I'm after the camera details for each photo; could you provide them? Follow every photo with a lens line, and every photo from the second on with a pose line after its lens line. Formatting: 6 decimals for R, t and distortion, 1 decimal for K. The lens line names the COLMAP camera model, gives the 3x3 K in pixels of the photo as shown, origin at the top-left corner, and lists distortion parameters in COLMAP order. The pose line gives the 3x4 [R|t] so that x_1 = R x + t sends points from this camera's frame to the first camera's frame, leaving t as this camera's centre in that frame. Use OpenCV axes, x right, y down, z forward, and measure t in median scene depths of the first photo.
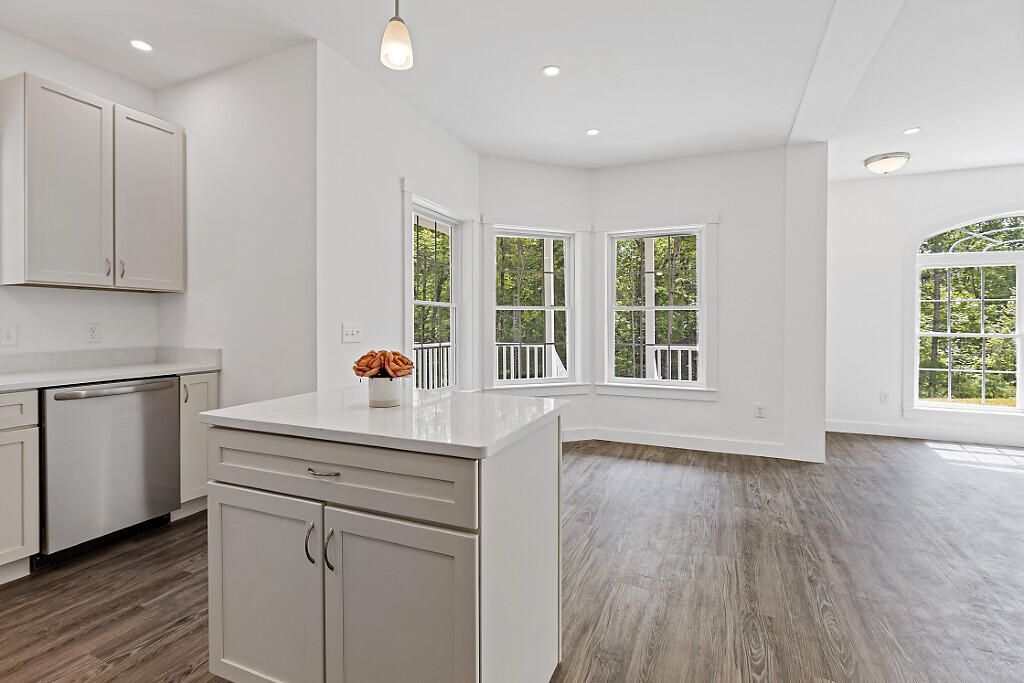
lens RADIAL K [[483.1, 0, 515.5], [0, 483.1, 325.8], [0, 0, 1]] dist [-0.001088, 0.000844]
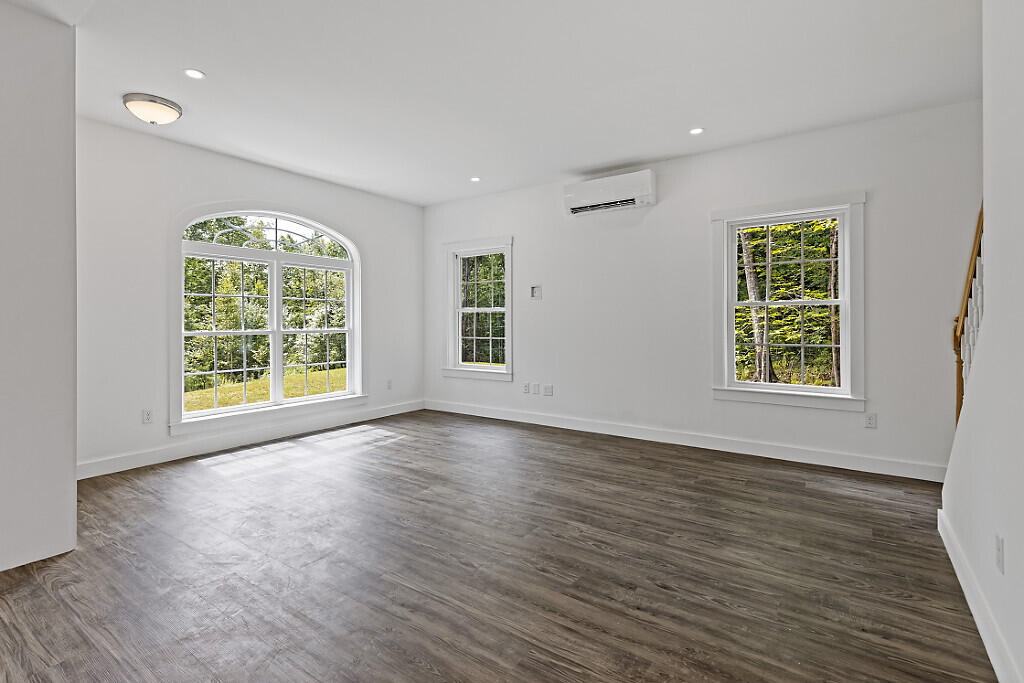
lens RADIAL K [[483.1, 0, 510.4], [0, 483.1, 320.0], [0, 0, 1]] dist [-0.001088, 0.000844]
pose [[0.205329, -0.003908, 0.978685, 0.154190], [0.013476, 0.999909, 0.001165, 0.000593], [-0.978600, 0.012950, 0.205363, 0.330957]]
